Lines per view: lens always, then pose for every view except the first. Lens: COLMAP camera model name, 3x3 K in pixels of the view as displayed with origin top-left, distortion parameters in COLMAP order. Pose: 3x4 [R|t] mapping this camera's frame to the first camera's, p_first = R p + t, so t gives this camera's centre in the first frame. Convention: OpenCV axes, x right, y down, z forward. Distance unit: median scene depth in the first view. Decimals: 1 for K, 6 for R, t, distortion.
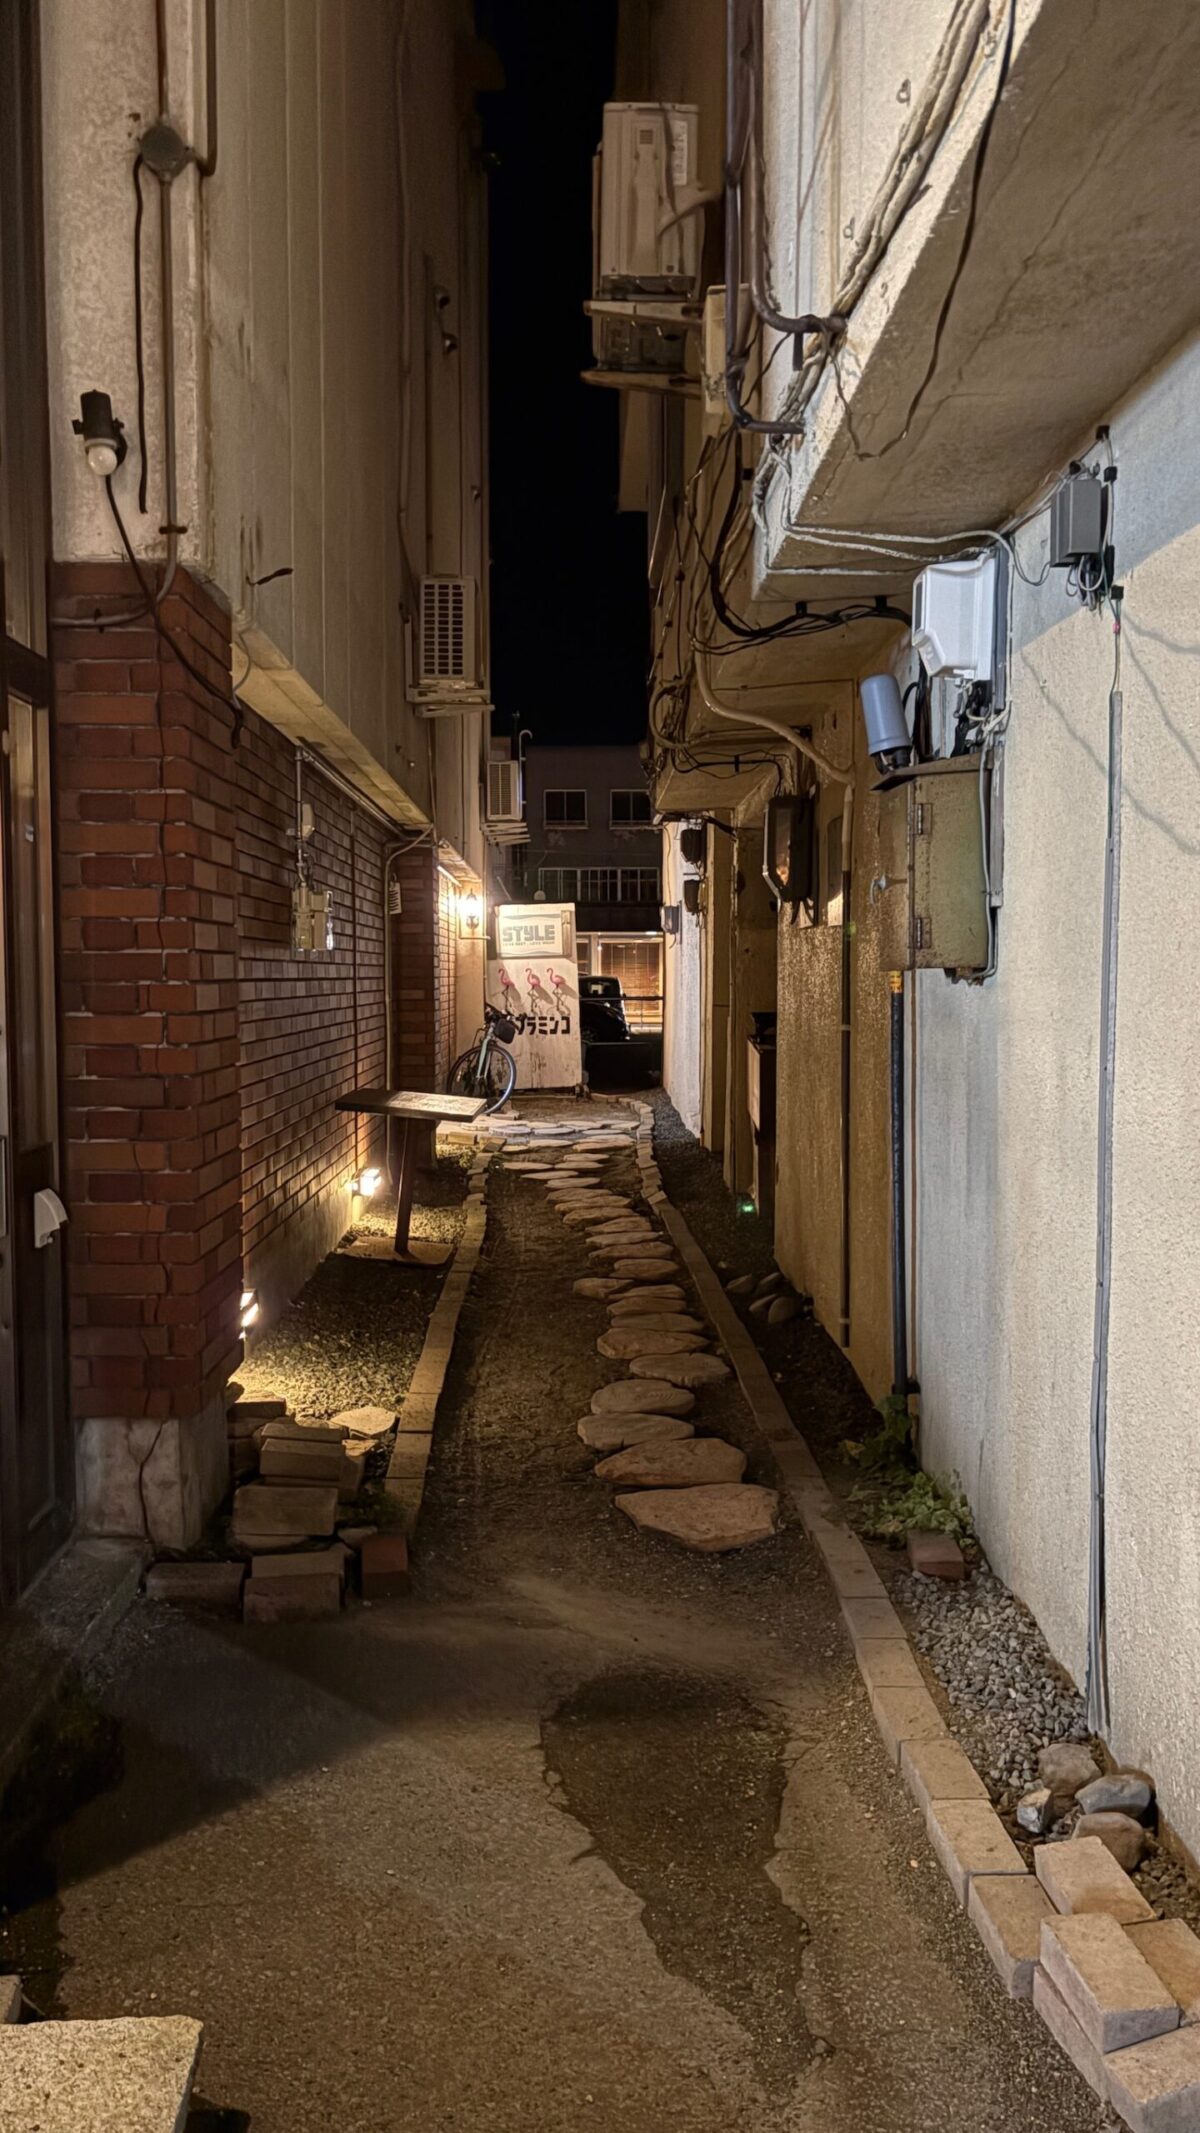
lens RADIAL K [[1609.5, 0, 600.6], [0, 1609.5, 1064.4], [0, 0, 1]] dist [-0.089372, -0.014879]
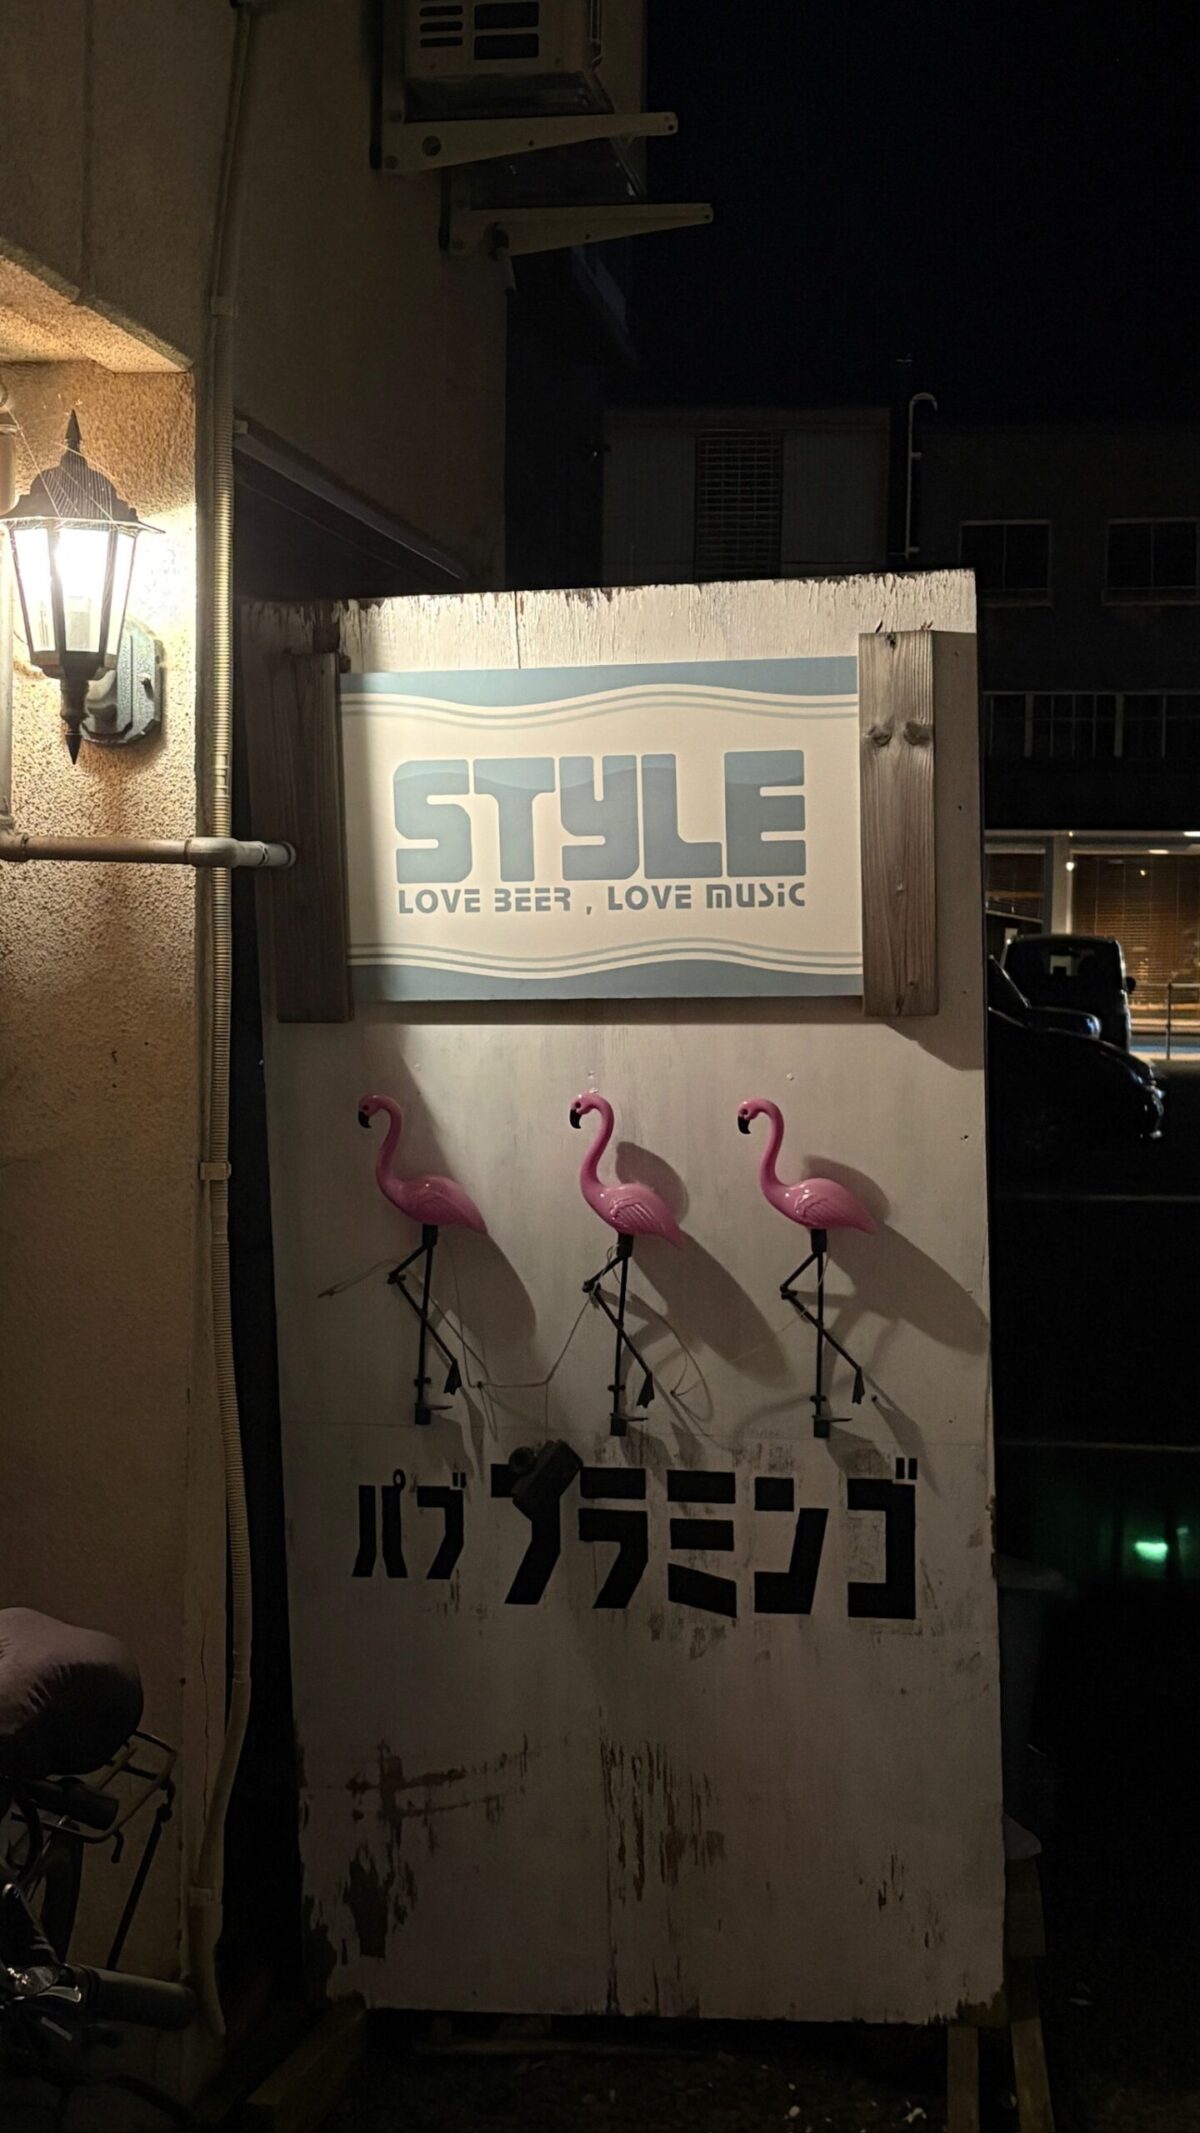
lens RADIAL K [[2841.8, 0, 600.3], [0, 2841.8, 1065.7], [0, 0, 1]] dist [0.186183, 0.000000]
pose [[0.986957, 0.031504, -0.157870, -0.009079], [-0.031339, 0.999503, 0.003539, -0.062489], [0.157903, 0.001455, 0.987454, 0.775701]]
